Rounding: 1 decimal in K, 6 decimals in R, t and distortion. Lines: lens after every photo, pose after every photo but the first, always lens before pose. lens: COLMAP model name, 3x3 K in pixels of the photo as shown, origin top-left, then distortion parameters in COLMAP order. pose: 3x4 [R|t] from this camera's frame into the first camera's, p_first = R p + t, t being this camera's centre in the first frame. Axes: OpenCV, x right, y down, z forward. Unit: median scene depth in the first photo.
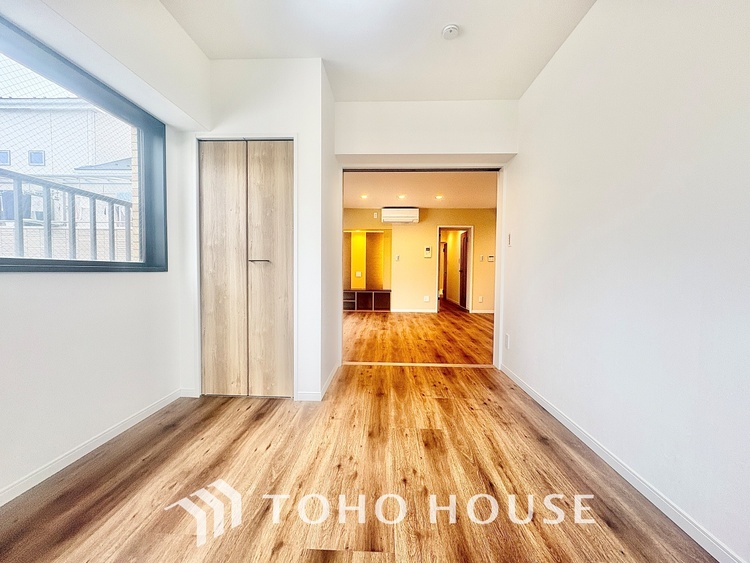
lens RADIAL K [[297.8, 0, 375.4], [0, 297.8, 281.8], [0, 0, 1]] dist [-0.001544, 0.000279]
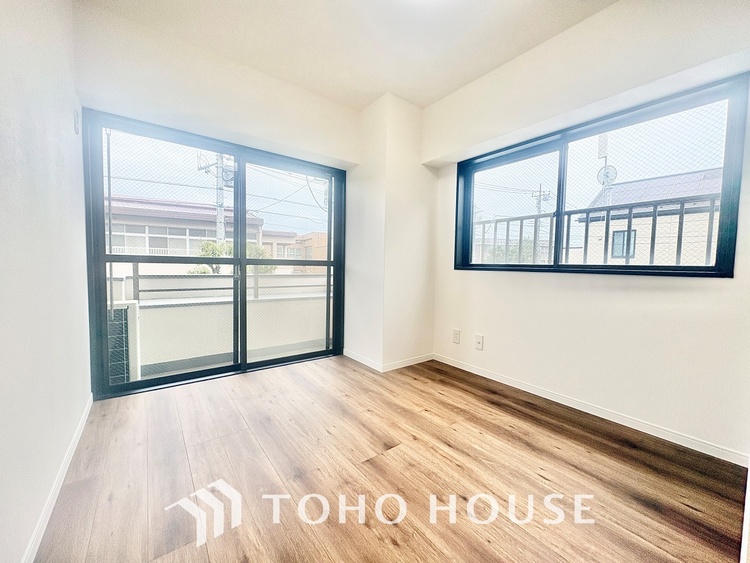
lens RADIAL K [[297.8, 0, 375.4], [0, 297.8, 281.8], [0, 0, 1]] dist [-0.001544, 0.000279]
pose [[-0.768060, 0.010075, -0.640299, 0.580759], [-0.054260, 0.995257, 0.080746, -0.049652], [0.638076, 0.096760, -0.763870, 1.352622]]
